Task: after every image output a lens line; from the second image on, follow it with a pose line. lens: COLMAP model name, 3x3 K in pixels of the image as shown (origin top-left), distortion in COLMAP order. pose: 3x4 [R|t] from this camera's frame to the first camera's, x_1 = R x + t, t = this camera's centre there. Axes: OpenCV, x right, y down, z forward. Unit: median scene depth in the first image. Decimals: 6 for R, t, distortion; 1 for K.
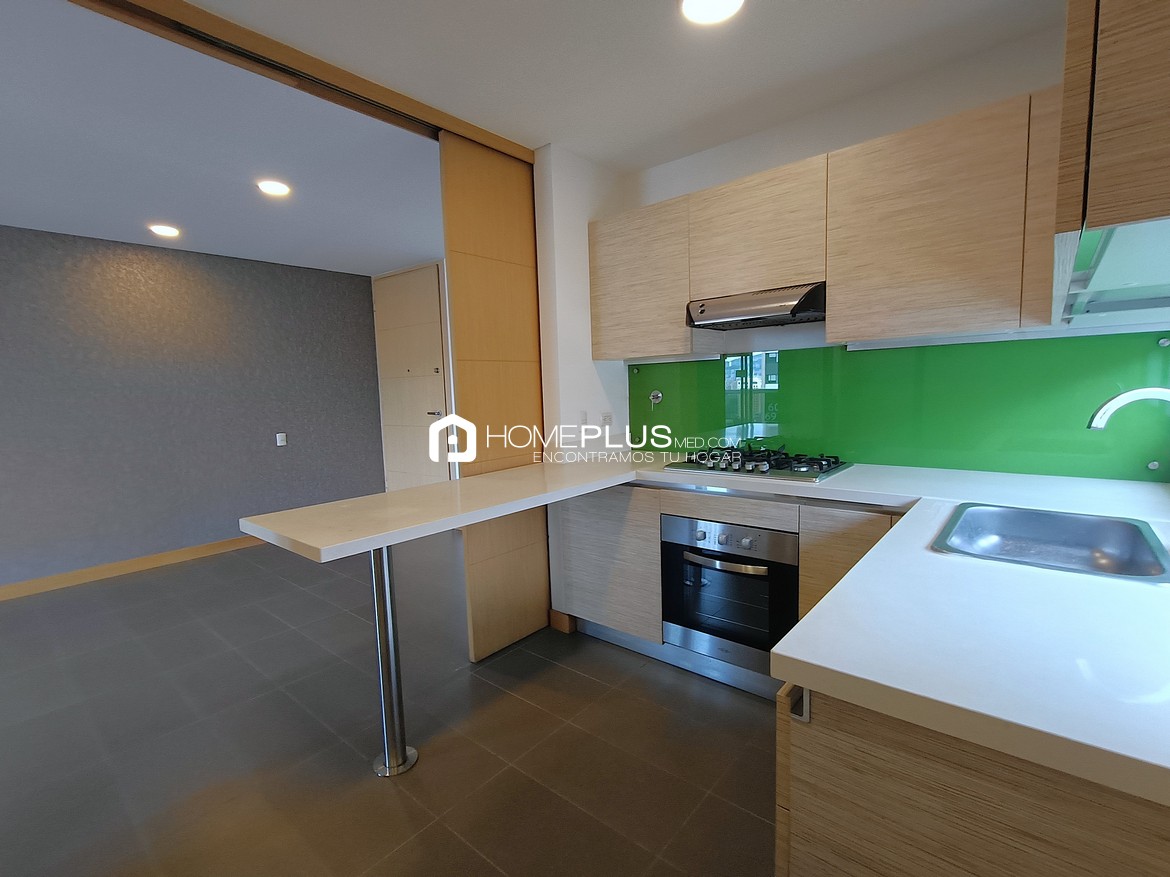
lens RADIAL K [[543.6, 0, 581.8], [0, 543.6, 442.5], [0, 0, 1]] dist [0.001098, -0.000285]
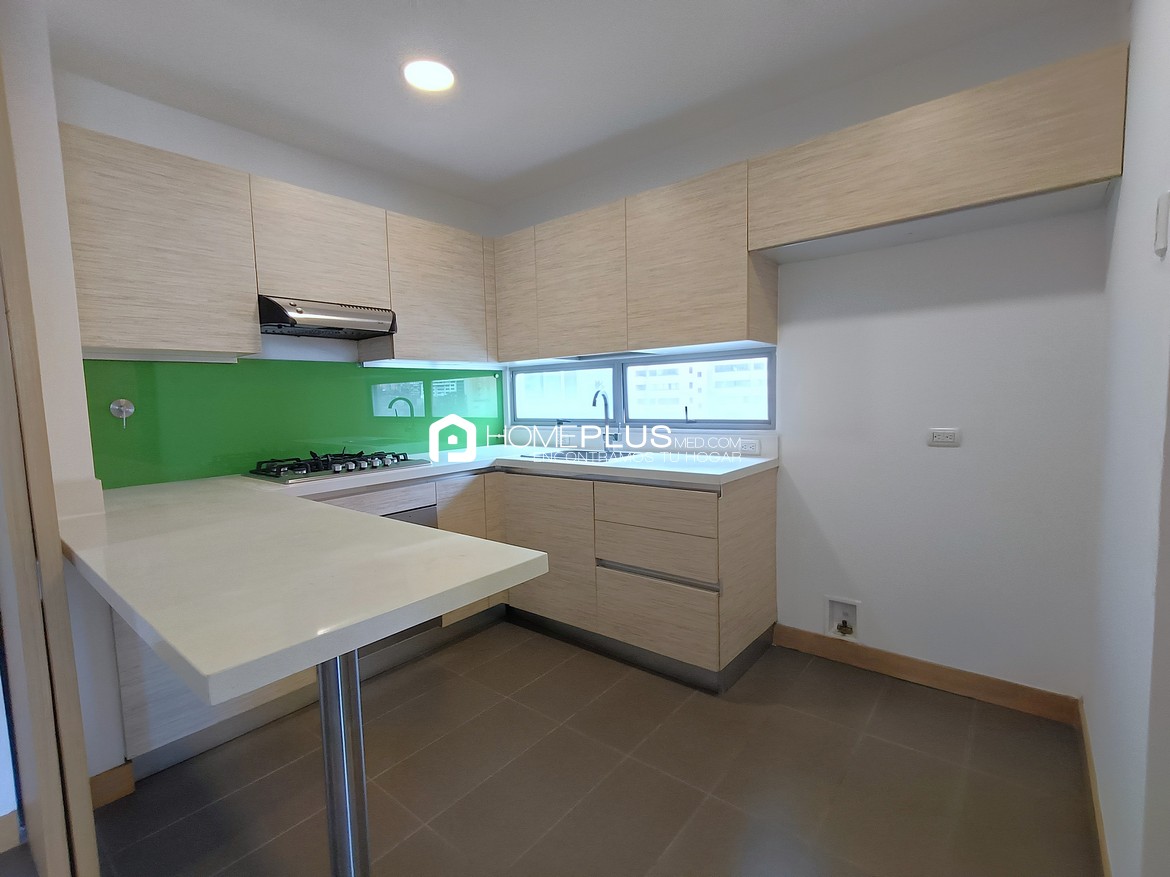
lens RADIAL K [[543.6, 0, 581.8], [0, 543.6, 442.5], [0, 0, 1]] dist [0.001098, -0.000285]
pose [[-0.024918, -0.050406, 0.998418, -0.743894], [0.126273, 0.990570, 0.053161, -0.001791], [-0.991683, 0.127398, -0.018318, 0.549908]]
